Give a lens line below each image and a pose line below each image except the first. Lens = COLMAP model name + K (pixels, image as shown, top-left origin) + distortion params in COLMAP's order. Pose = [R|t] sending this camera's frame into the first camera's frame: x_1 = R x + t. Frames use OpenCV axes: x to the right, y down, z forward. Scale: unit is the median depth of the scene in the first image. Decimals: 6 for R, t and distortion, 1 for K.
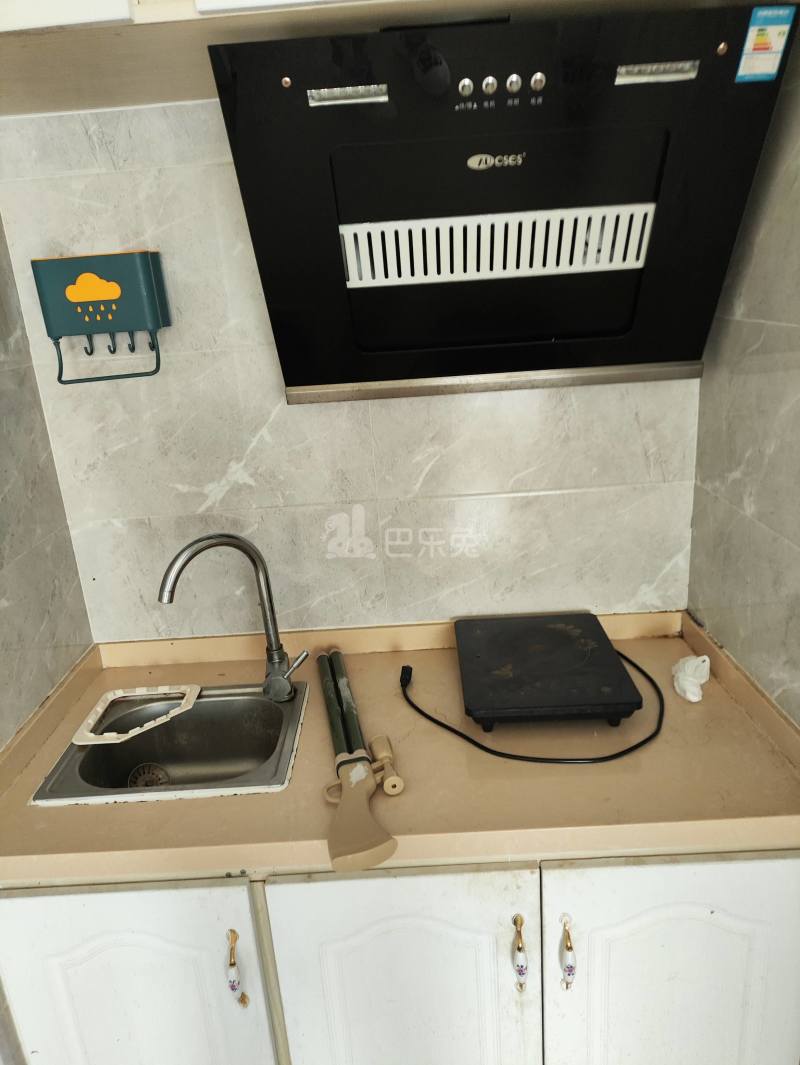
lens RADIAL K [[738.9, 0, 406.5], [0, 738.9, 523.6], [0, 0, 1]] dist [0.088587, -0.130617]
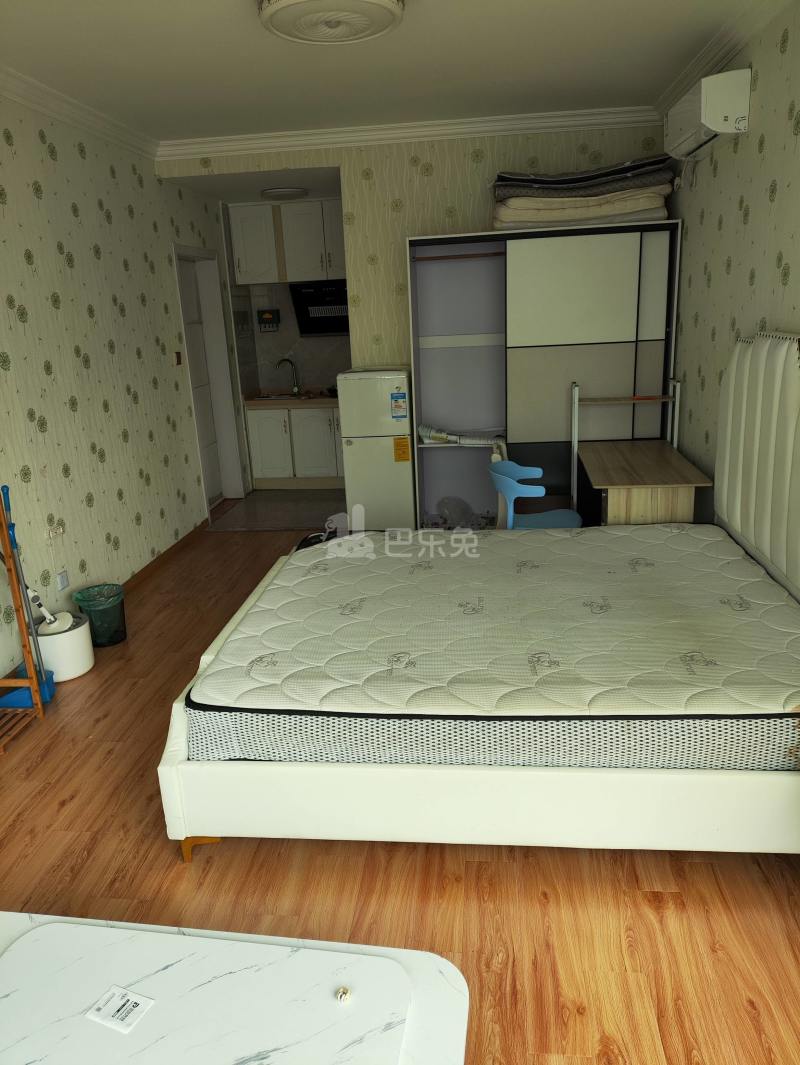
lens RADIAL K [[738.9, 0, 406.5], [0, 738.9, 523.6], [0, 0, 1]] dist [0.088587, -0.130617]
pose [[0.995769, 0.047502, -0.078663, 1.122202], [-0.050289, 0.998161, -0.033836, 1.363485], [0.076911, 0.037649, 0.996327, -4.375890]]
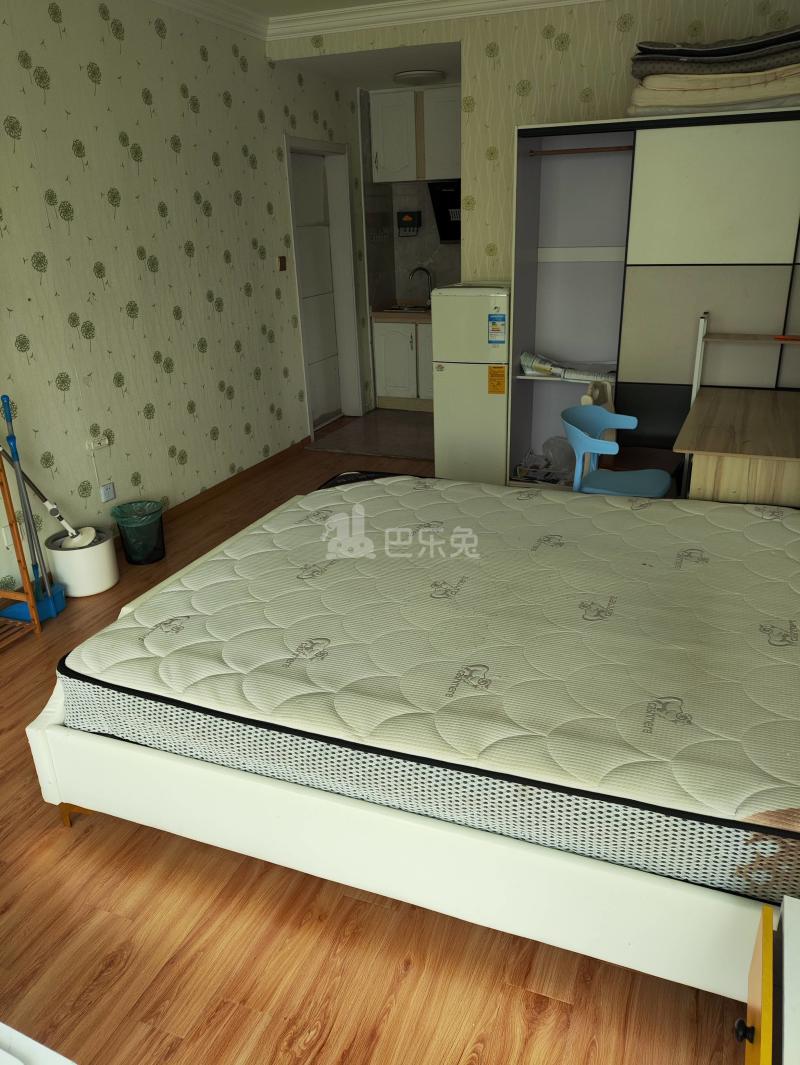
lens RADIAL K [[745.1, 0, 440.2], [0, 745.1, 515.3], [0, 0, 1]] dist [0.074481, -0.097780]
pose [[0.939937, 0.168689, -0.296753, 1.662531], [-0.147361, 0.984701, 0.093002, 1.175680], [0.307901, -0.043686, 0.950415, -3.910093]]
